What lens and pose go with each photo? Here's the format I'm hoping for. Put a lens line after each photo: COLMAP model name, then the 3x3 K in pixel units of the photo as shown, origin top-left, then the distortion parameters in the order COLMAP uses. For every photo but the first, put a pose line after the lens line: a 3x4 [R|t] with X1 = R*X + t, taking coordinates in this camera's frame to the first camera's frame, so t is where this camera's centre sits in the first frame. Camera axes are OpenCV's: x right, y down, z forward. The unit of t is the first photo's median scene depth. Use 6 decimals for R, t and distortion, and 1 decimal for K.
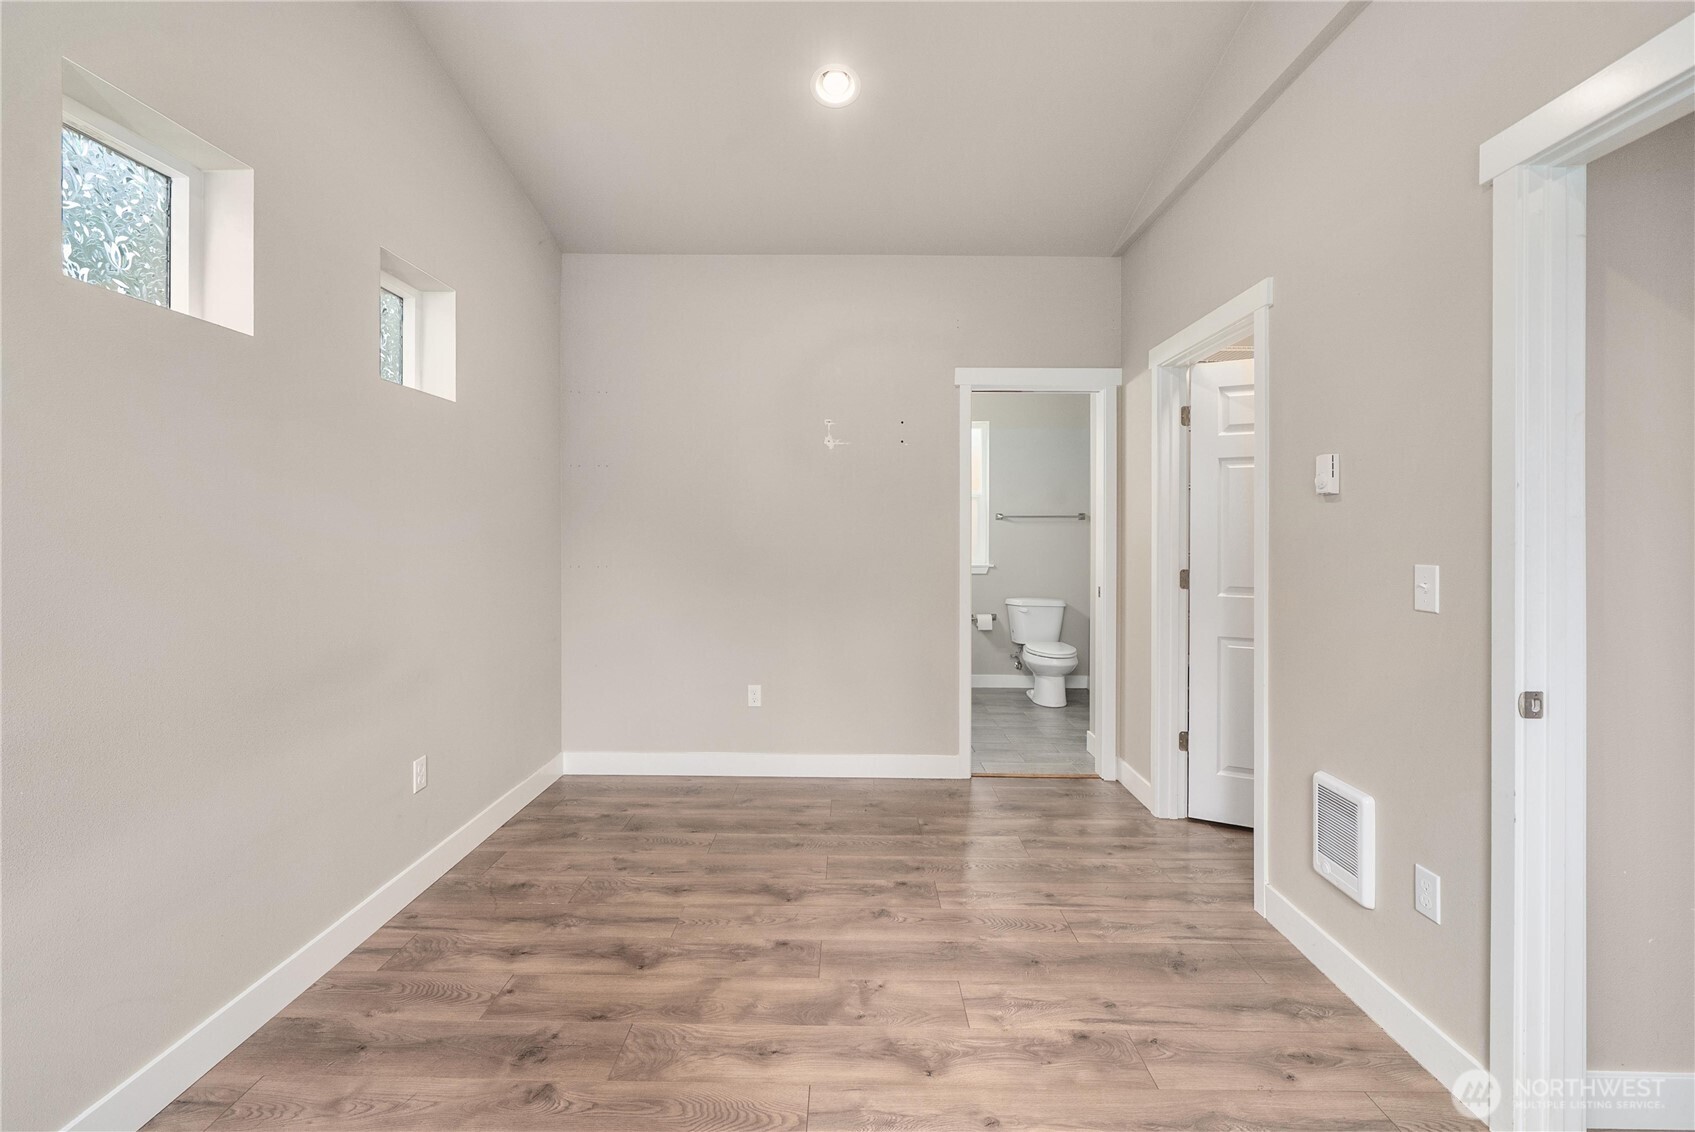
lens RADIAL K [[688.0, 0, 841.3], [0, 688.0, 548.0], [0, 0, 1]] dist [-0.008239, 0.000329]
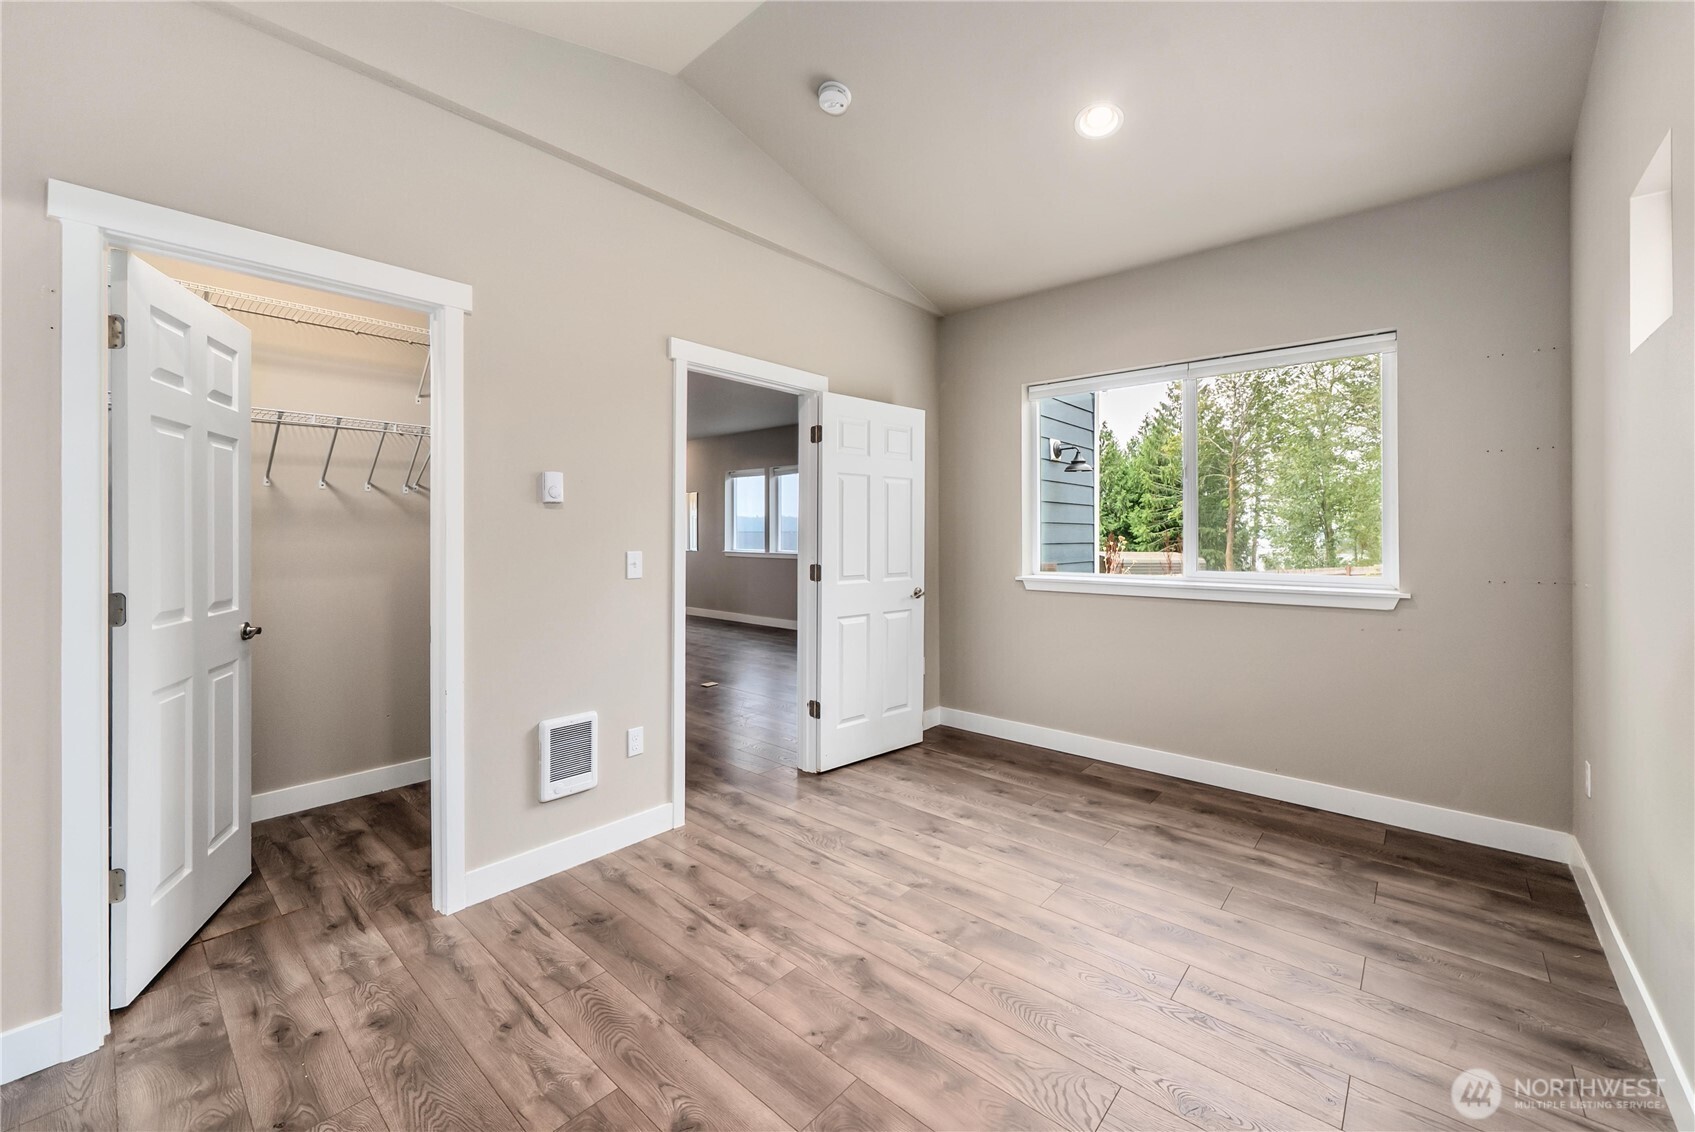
lens RADIAL K [[664.1, 0, 850.5], [0, 664.1, 530.8], [0, 0, 1]] dist [-0.004454, -0.000824]
pose [[-0.757305, -0.004507, 0.653046, -0.570250], [0.007126, 0.999860, 0.015164, -0.042628], [-0.653023, 0.016138, -0.757166, 1.679937]]
